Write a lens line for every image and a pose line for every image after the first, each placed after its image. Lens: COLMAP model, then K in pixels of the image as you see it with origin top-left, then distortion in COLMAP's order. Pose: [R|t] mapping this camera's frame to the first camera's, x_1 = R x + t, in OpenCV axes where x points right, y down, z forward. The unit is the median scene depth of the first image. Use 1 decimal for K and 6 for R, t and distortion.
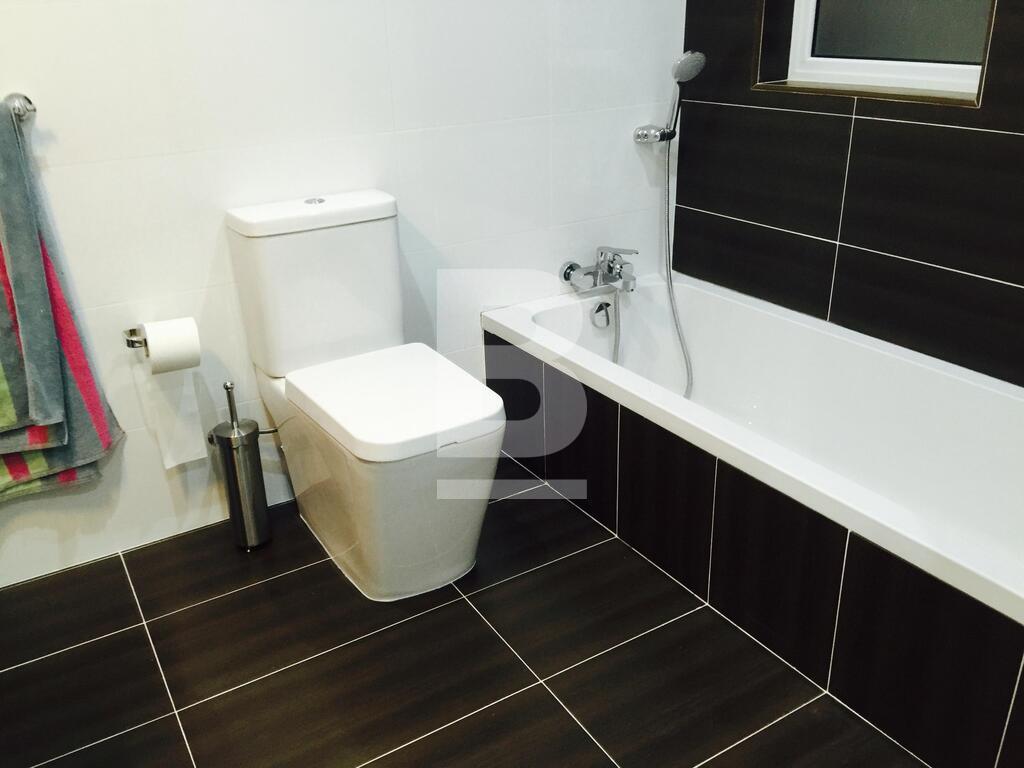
lens RADIAL K [[868.2, 0, 511.8], [0, 868.2, 374.1], [0, 0, 1]] dist [0.084947, -0.132305]
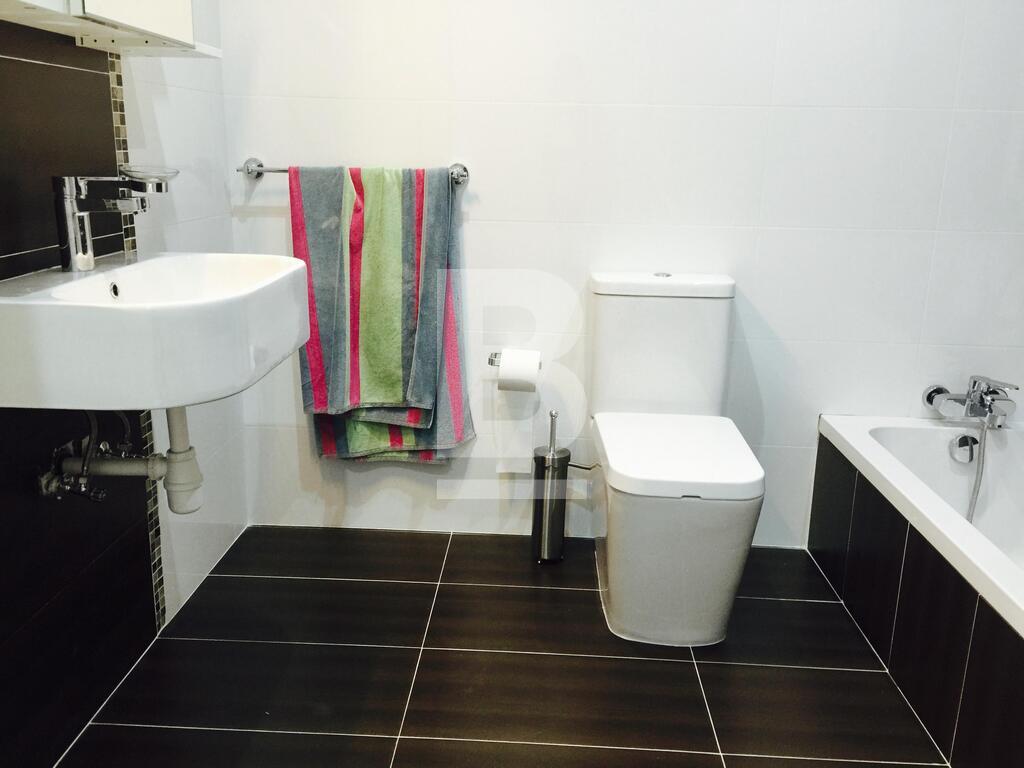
lens RADIAL K [[868.2, 0, 509.2], [0, 868.2, 361.7], [0, 0, 1]] dist [0.084947, -0.132305]
pose [[0.834760, 0.181978, -0.519673, 0.222408], [-0.260220, 0.962139, -0.081078, 0.056194], [0.485243, 0.202910, 0.850510, -0.040590]]
